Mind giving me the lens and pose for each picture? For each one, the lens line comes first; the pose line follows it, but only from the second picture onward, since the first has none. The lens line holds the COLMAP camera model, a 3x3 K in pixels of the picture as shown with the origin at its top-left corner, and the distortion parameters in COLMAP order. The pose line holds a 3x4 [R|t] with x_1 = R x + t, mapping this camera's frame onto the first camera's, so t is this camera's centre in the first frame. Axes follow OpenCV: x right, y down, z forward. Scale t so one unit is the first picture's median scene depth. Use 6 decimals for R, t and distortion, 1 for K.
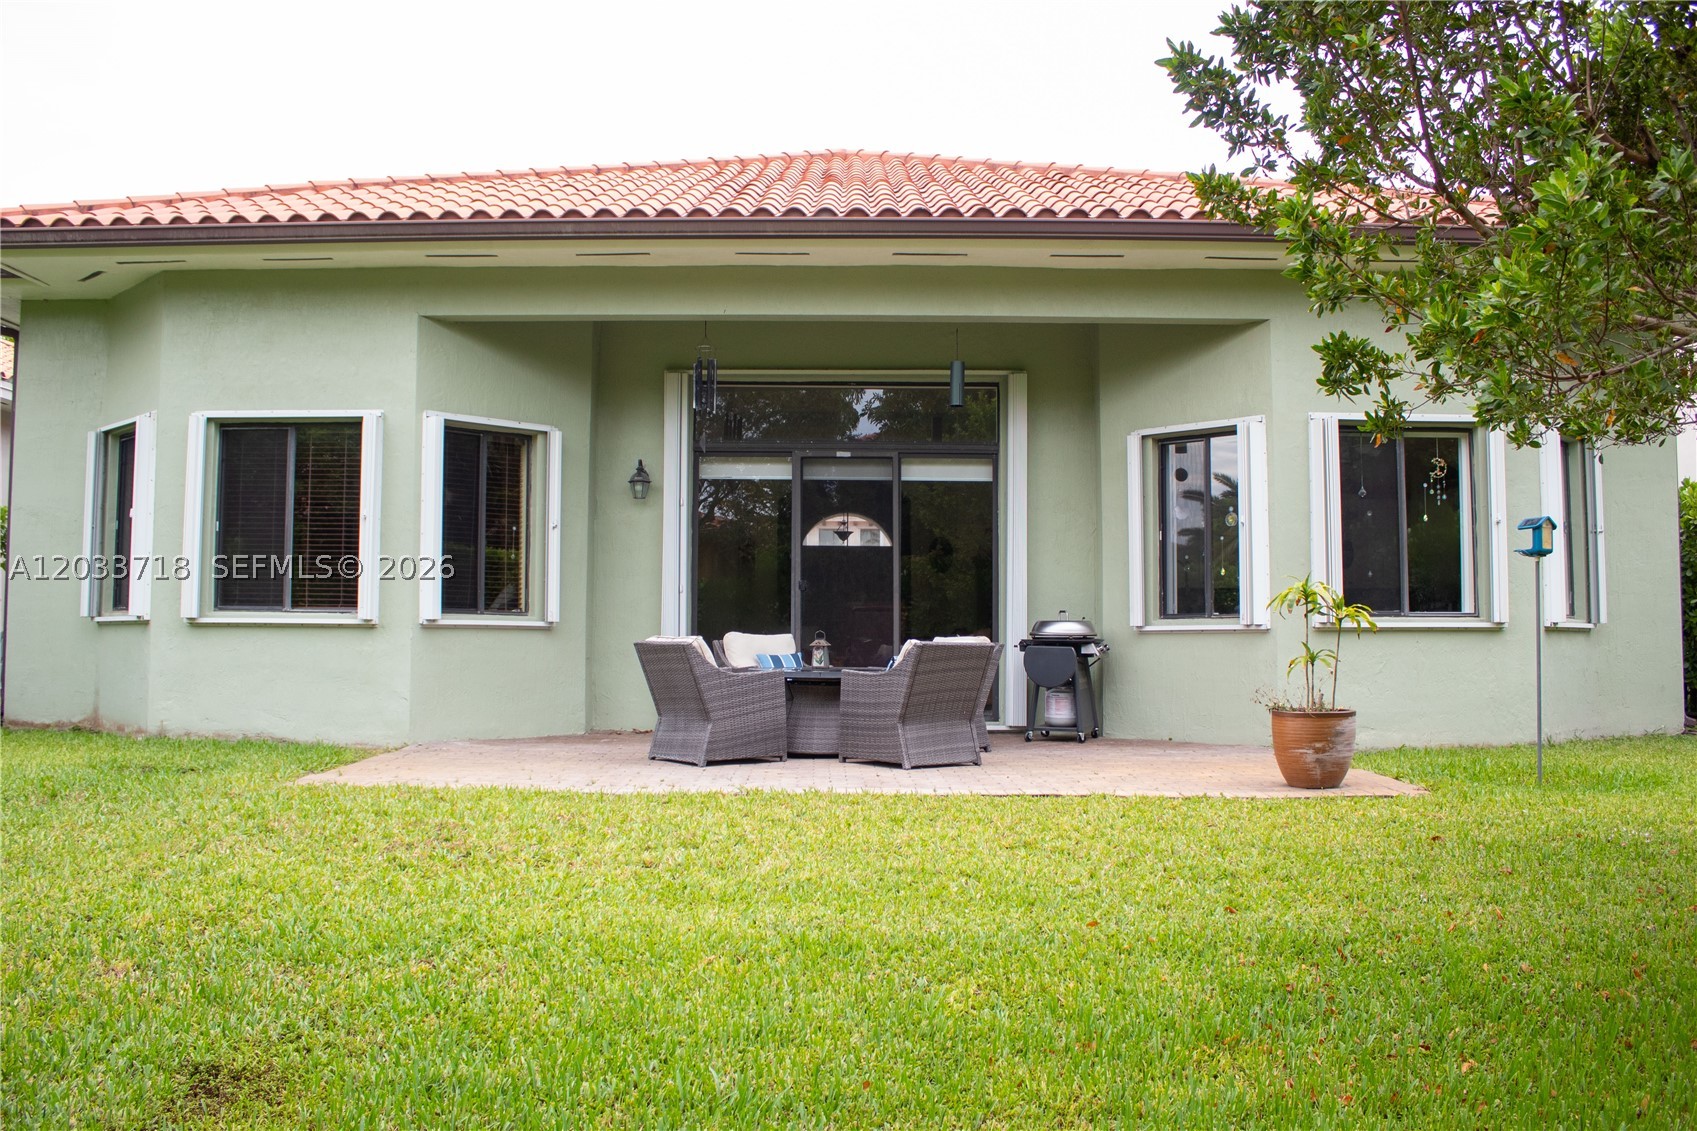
lens RADIAL K [[1441.0, 0, 848.5], [0, 1441.0, 565.5], [0, 0, 1]] dist [-0.077990, -0.002752]
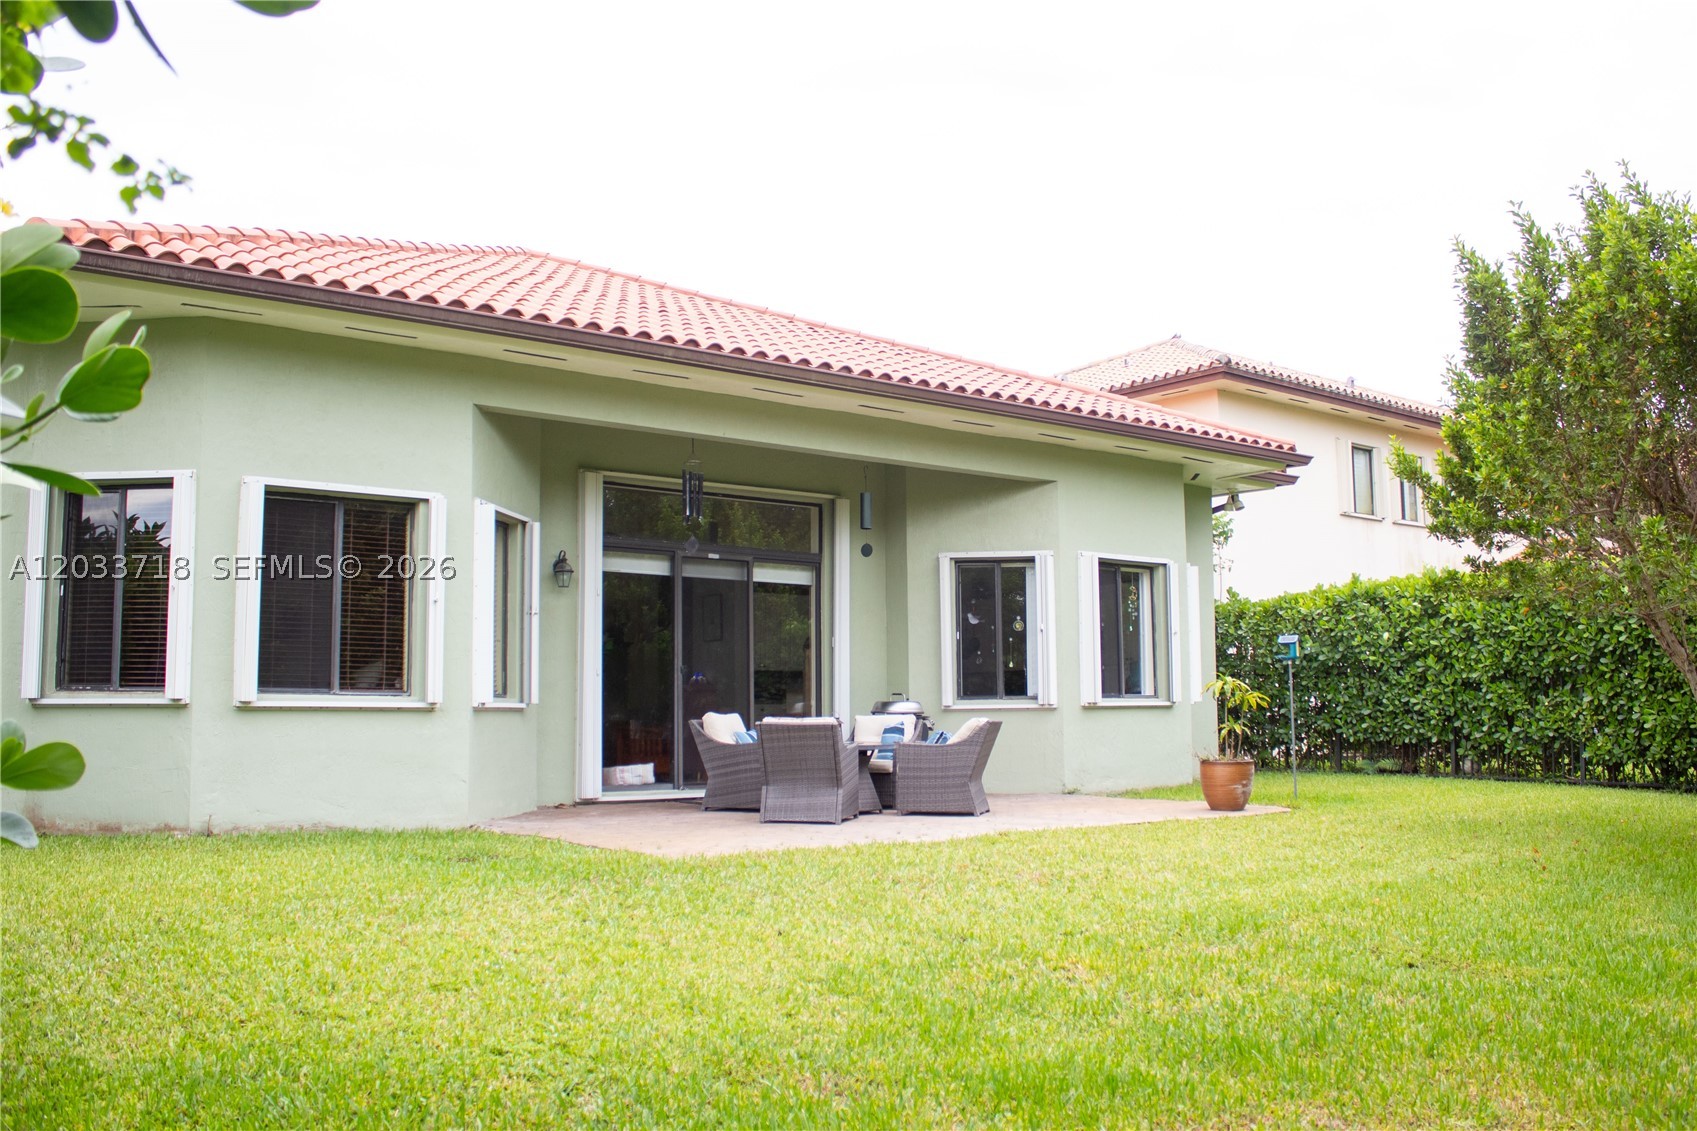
lens RADIAL K [[1441.0, 0, 848.5], [0, 1441.0, 565.5], [0, 0, 1]] dist [-0.077990, -0.002752]
pose [[0.785745, 0.054081, 0.616181, -0.711341], [-0.023274, 0.998050, -0.057918, -0.006417], [-0.618112, 0.031168, 0.785472, 0.032202]]
